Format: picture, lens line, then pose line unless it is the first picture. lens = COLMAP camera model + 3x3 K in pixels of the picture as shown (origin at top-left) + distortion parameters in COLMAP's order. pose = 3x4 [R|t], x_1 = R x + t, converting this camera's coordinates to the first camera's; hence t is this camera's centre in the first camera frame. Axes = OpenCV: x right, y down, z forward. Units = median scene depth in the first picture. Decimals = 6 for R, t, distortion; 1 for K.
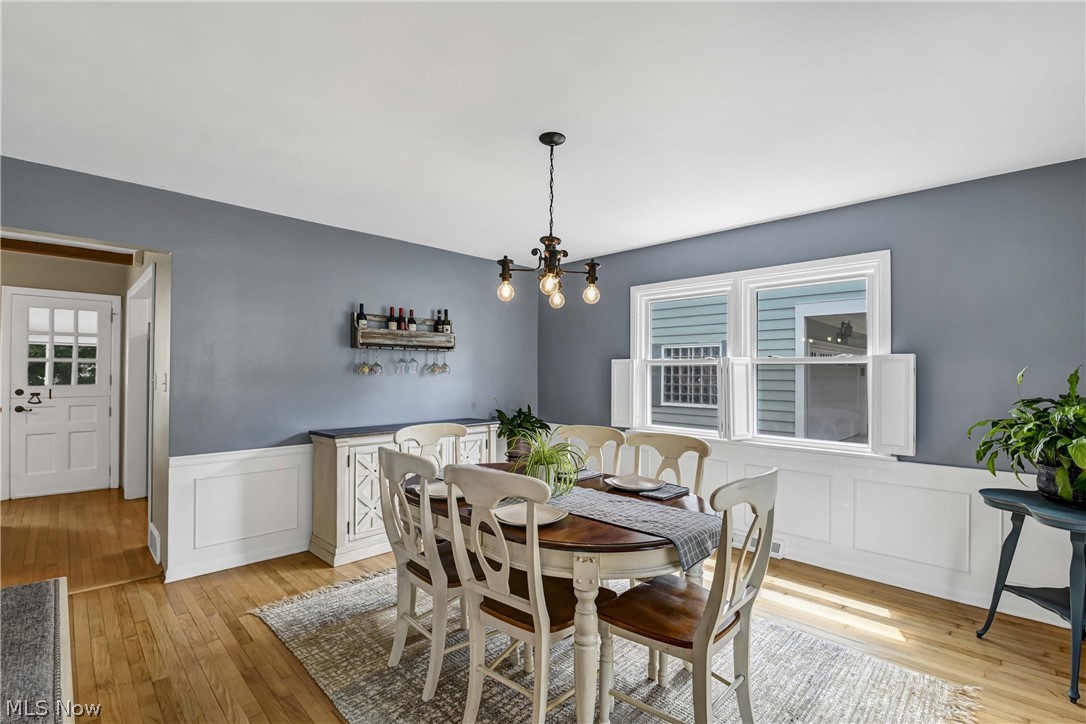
lens RADIAL K [[487.6, 0, 545.7], [0, 487.6, 363.6], [0, 0, 1]] dist [-0.024365, -0.000700]
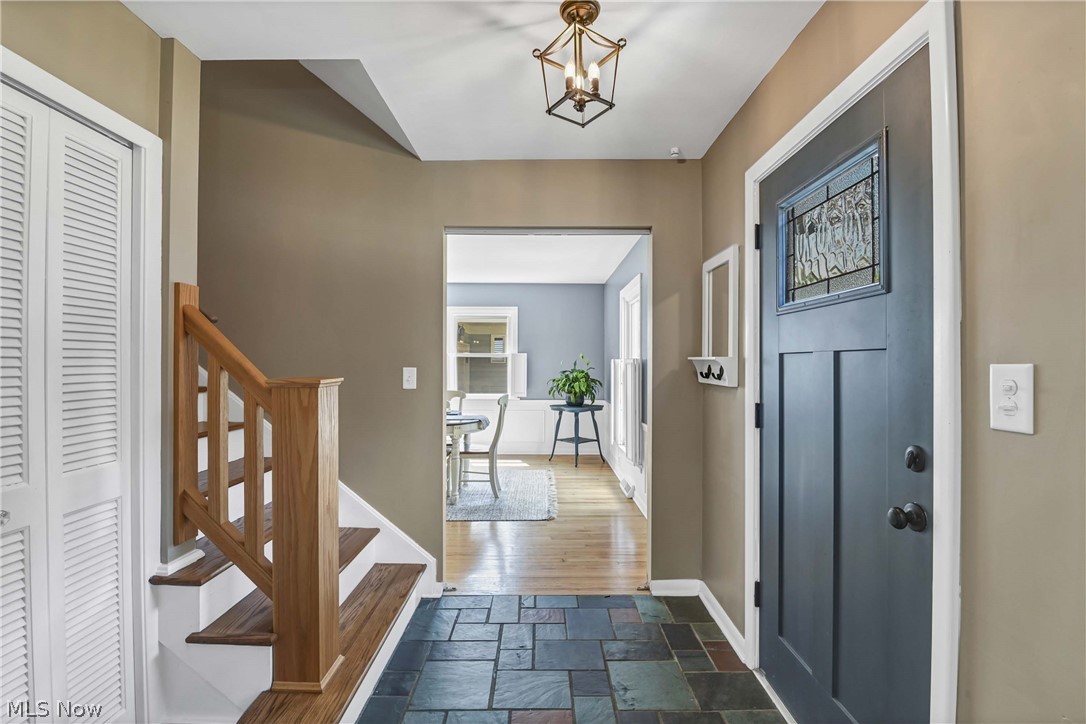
lens RADIAL K [[487.6, 0, 543.1], [0, 487.6, 360.9], [0, 0, 1]] dist [-0.024365, -0.000700]
pose [[0.712156, -0.001753, 0.702019, -1.040447], [-0.011142, 0.999843, 0.013800, -0.020187], [-0.701933, -0.017649, 0.712025, -0.919376]]
